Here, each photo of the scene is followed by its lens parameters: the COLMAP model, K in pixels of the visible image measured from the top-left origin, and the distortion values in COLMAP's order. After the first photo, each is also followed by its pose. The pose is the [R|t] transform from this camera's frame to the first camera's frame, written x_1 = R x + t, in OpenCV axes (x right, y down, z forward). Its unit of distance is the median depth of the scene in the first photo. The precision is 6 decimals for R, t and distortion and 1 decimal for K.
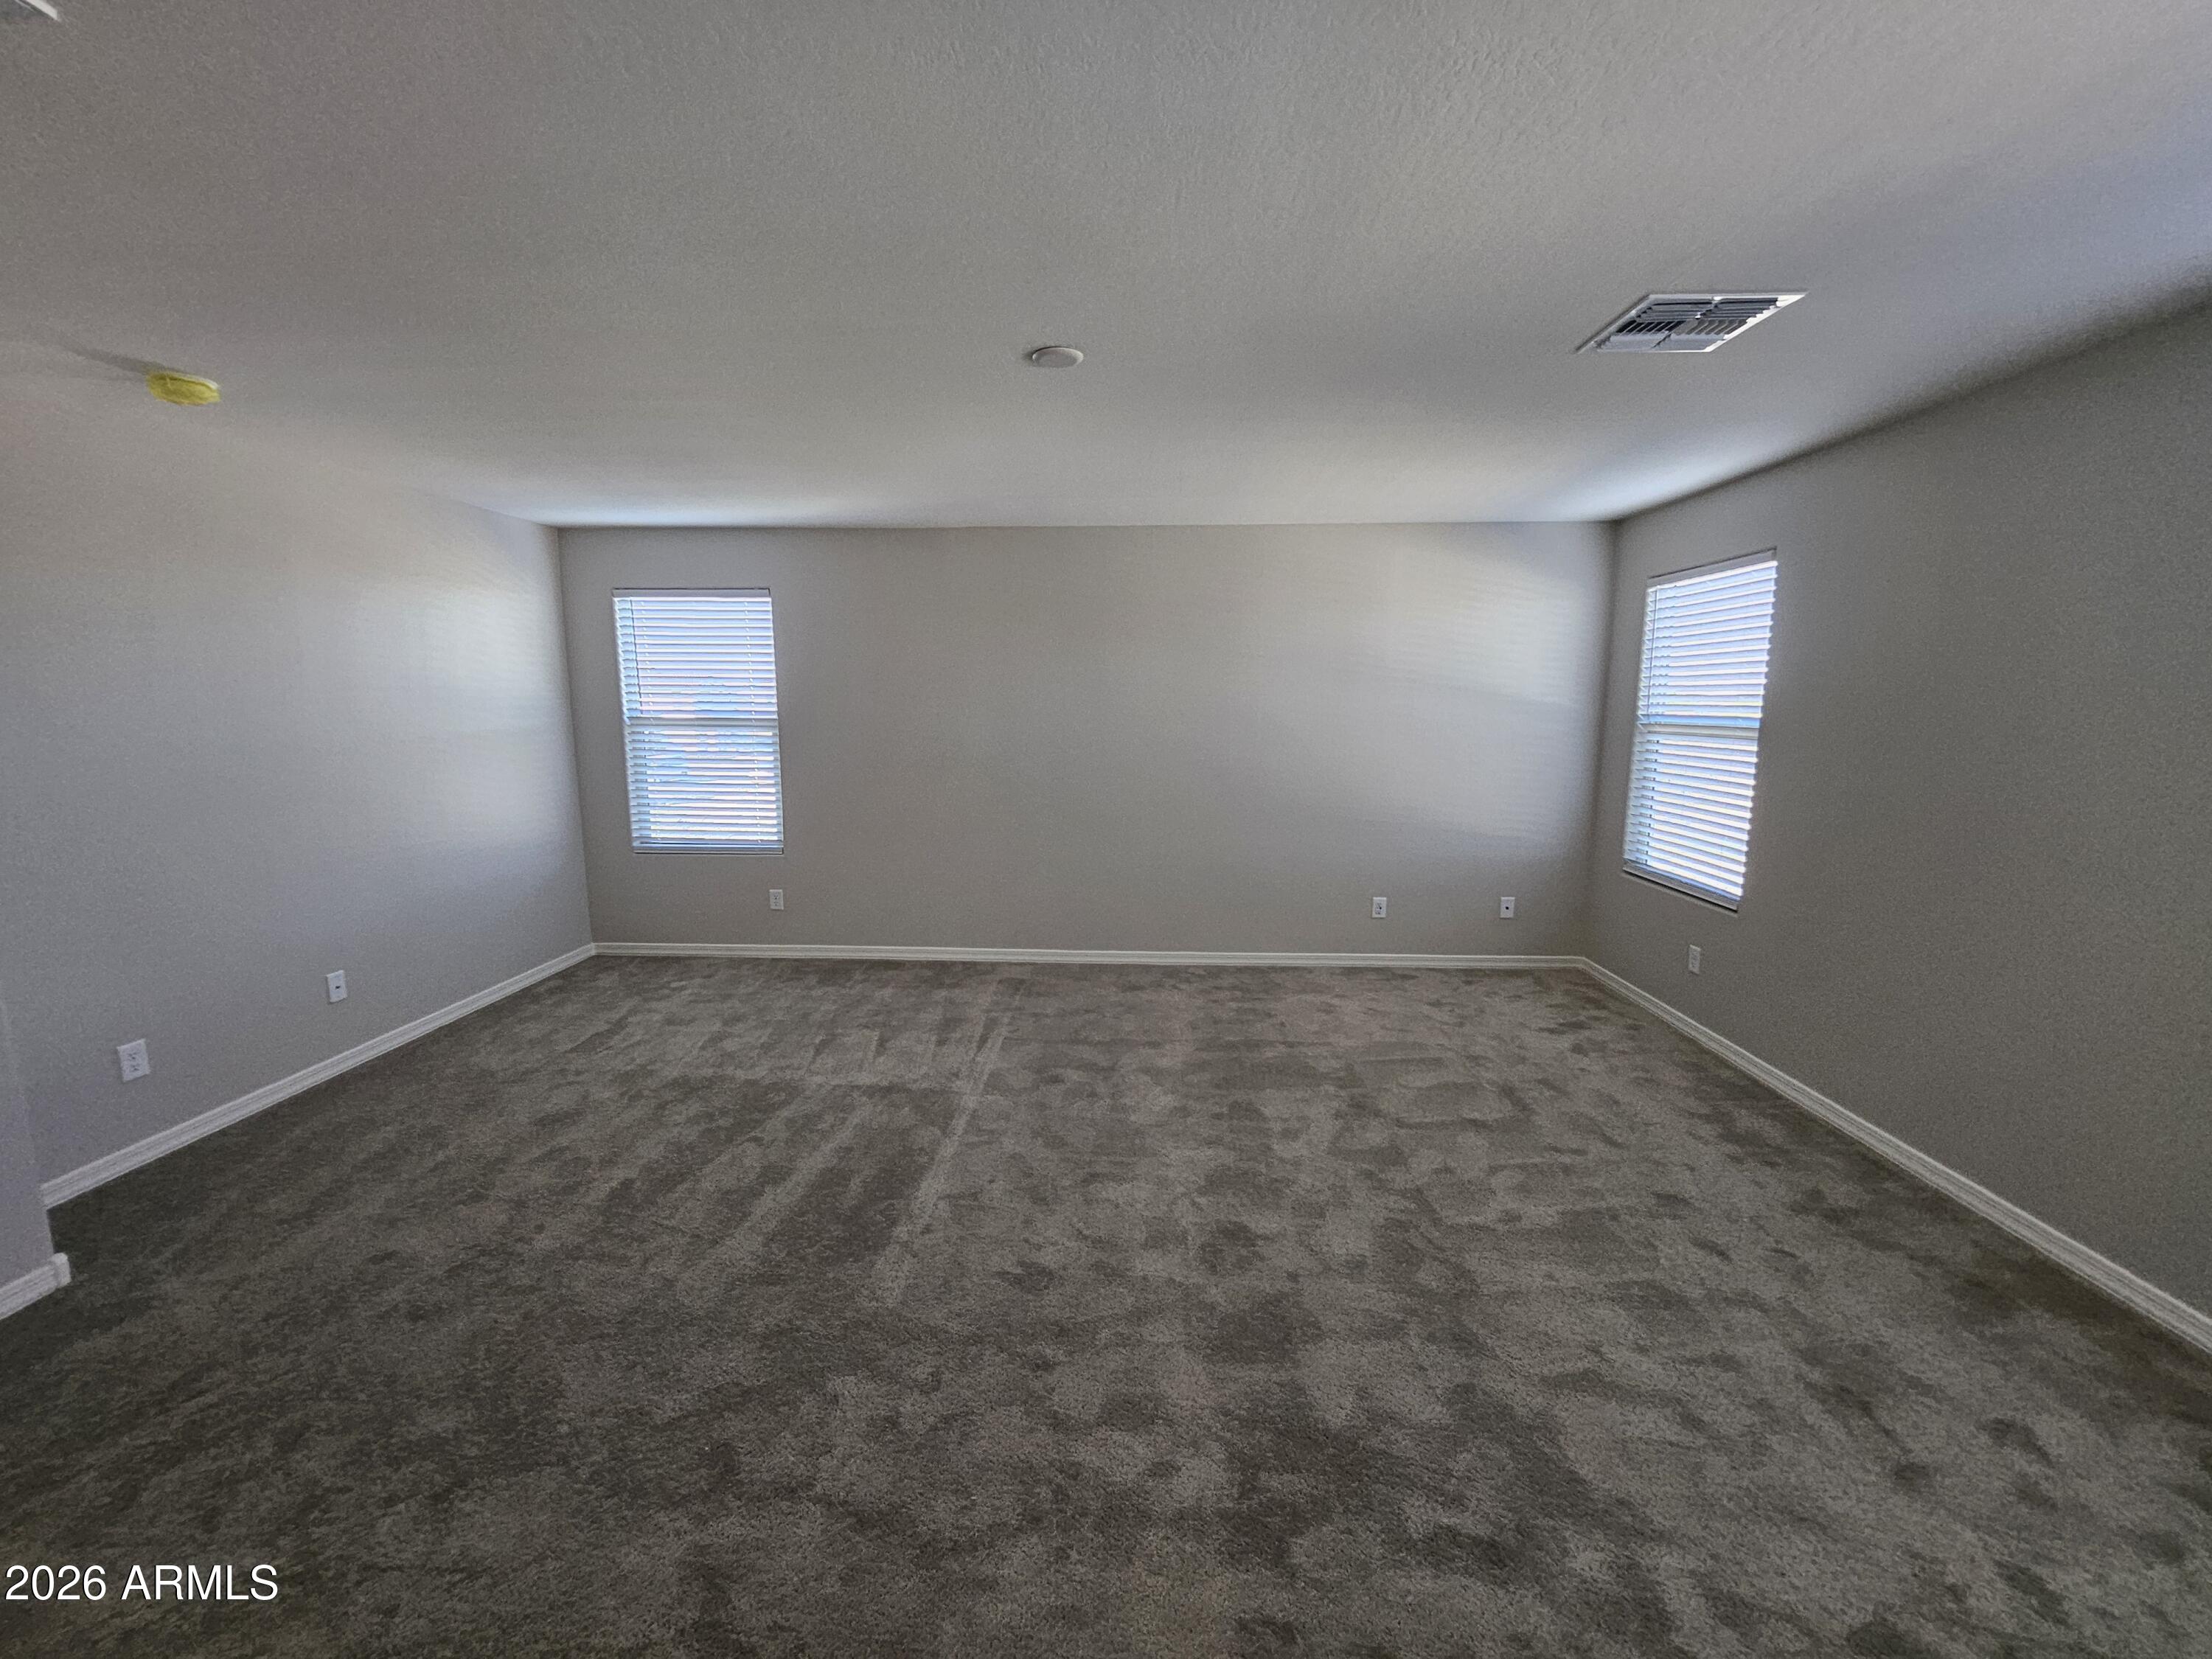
lens RADIAL K [[881.7, 0, 1102.2], [0, 881.7, 840.1], [0, 0, 1]] dist [-0.006158, 0.001290]
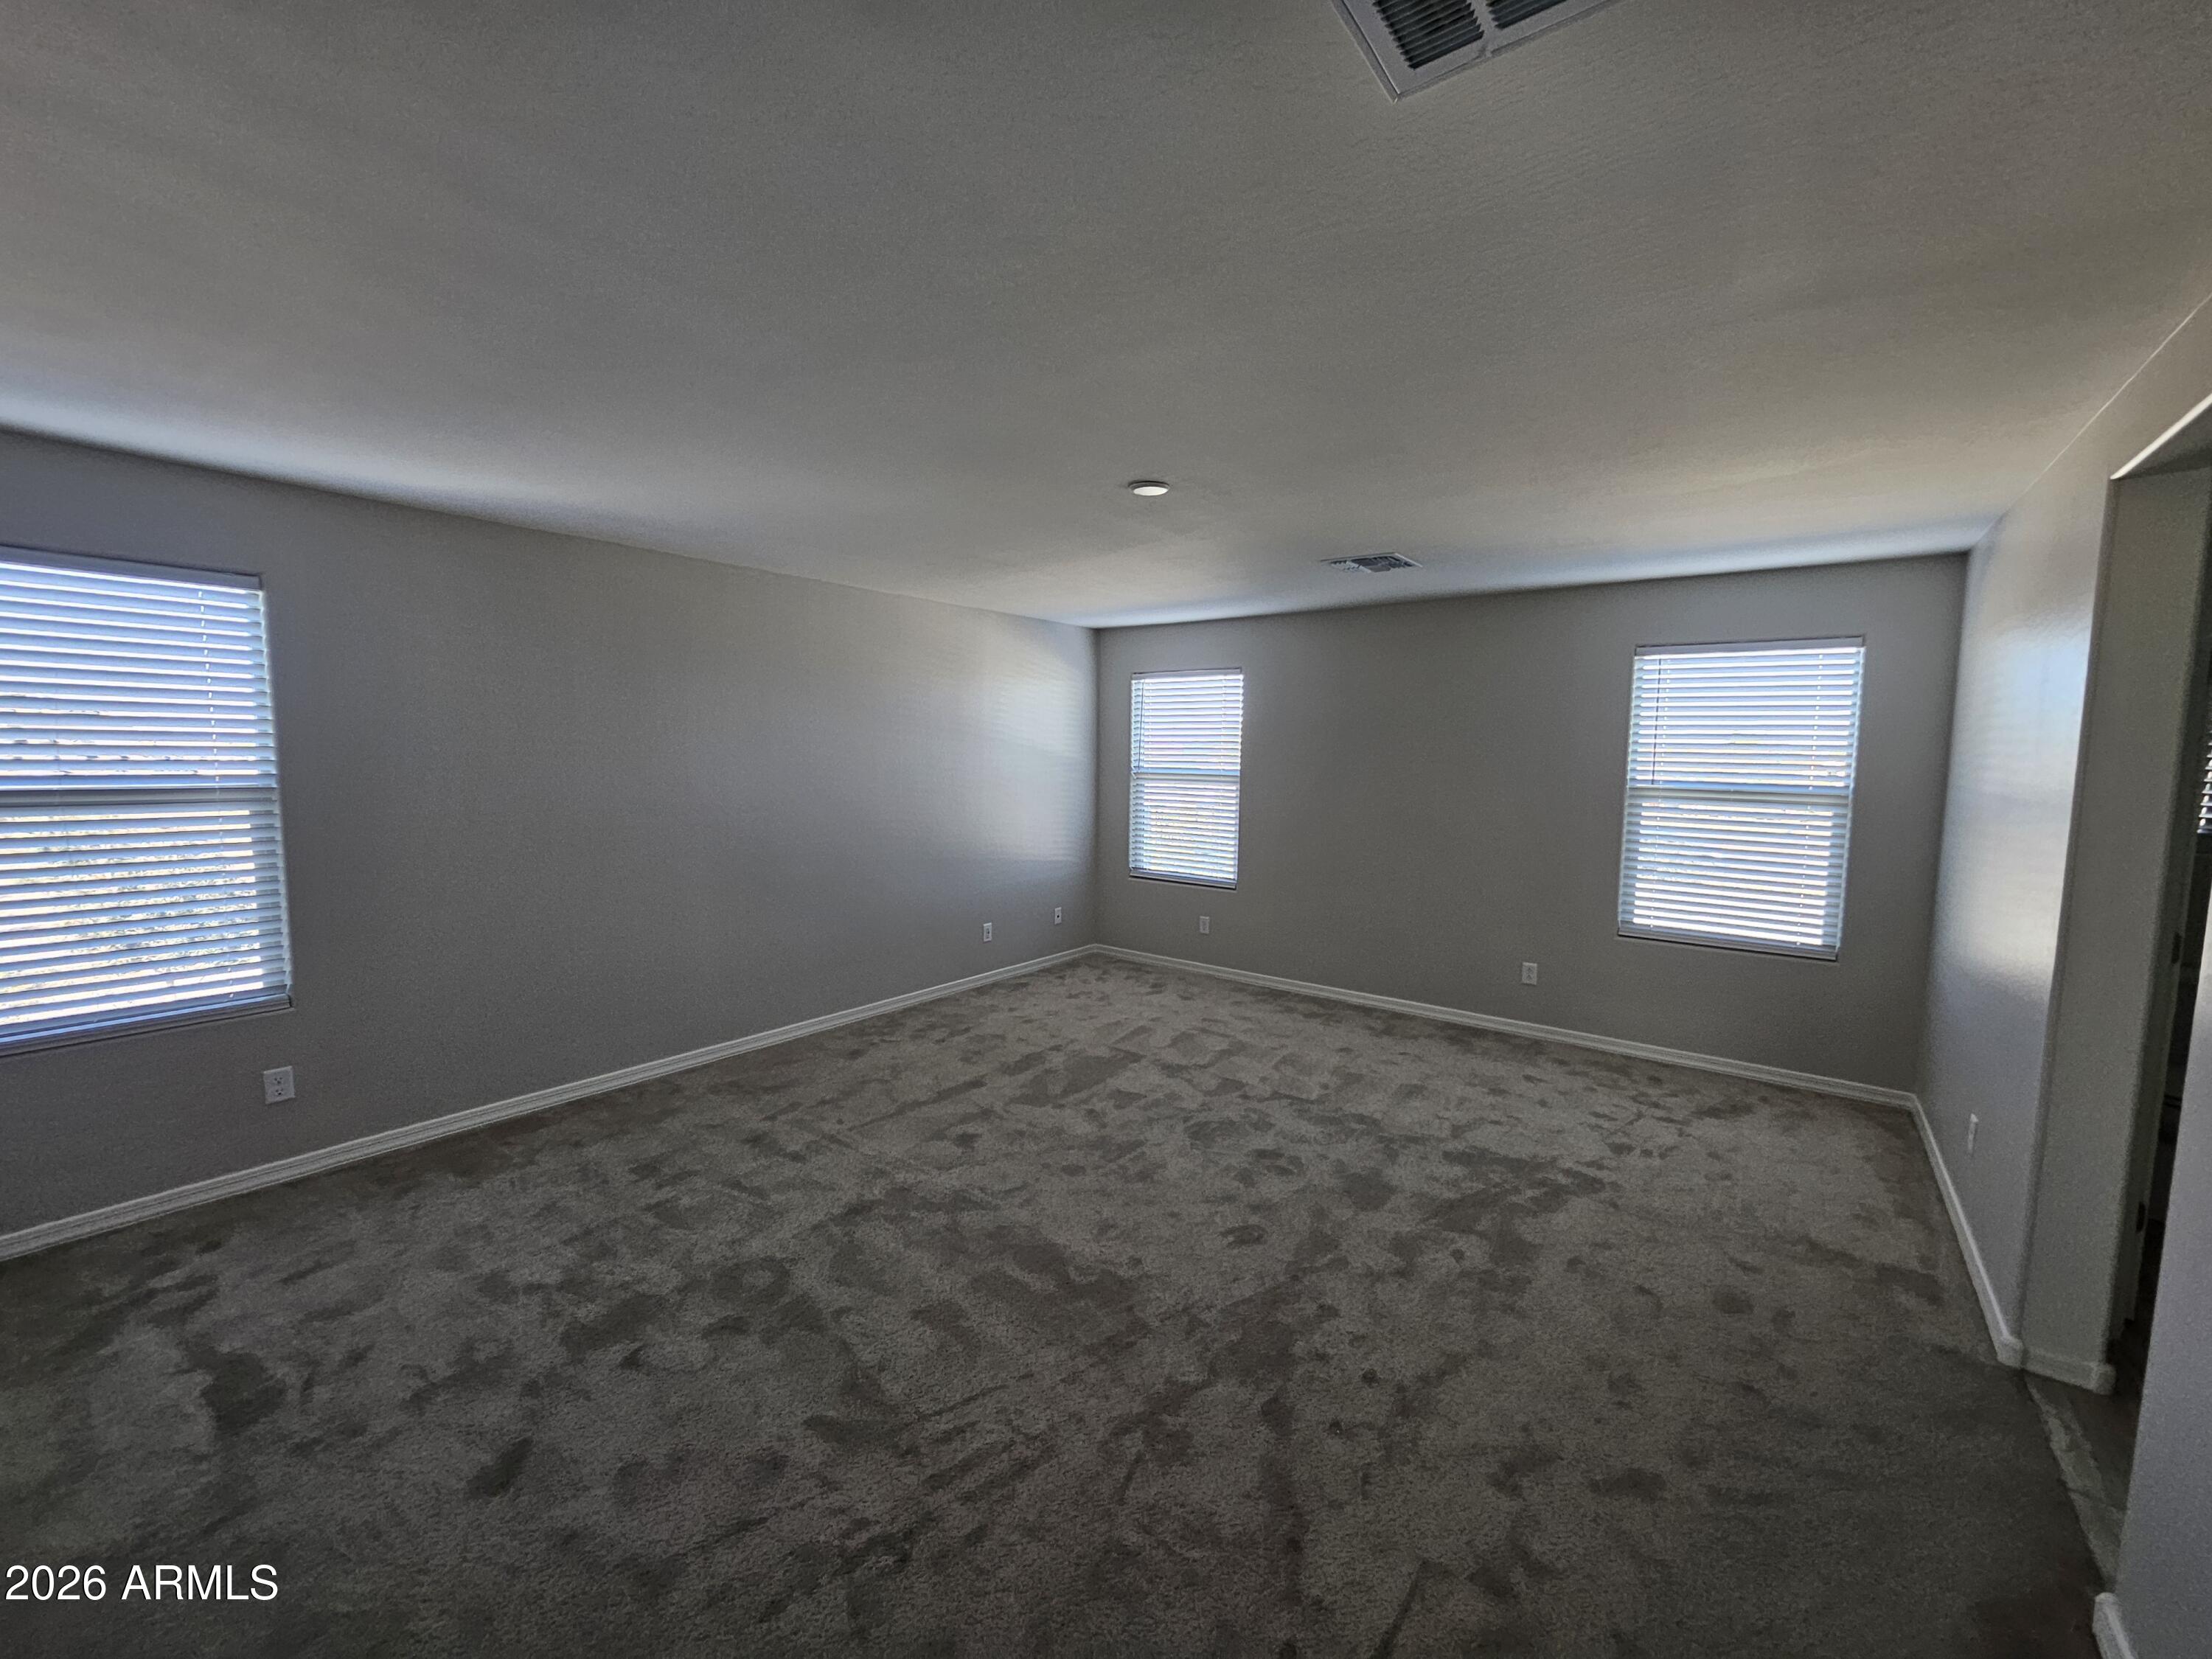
lens RADIAL K [[881.7, 0, 1108.5], [0, 881.7, 810.8], [0, 0, 1]] dist [-0.006158, 0.001290]
pose [[0.575396, -0.051818, 0.816232, -0.774368], [0.117447, 0.992883, -0.019761, -0.059493], [-0.809398, 0.107234, 0.577387, 0.255537]]
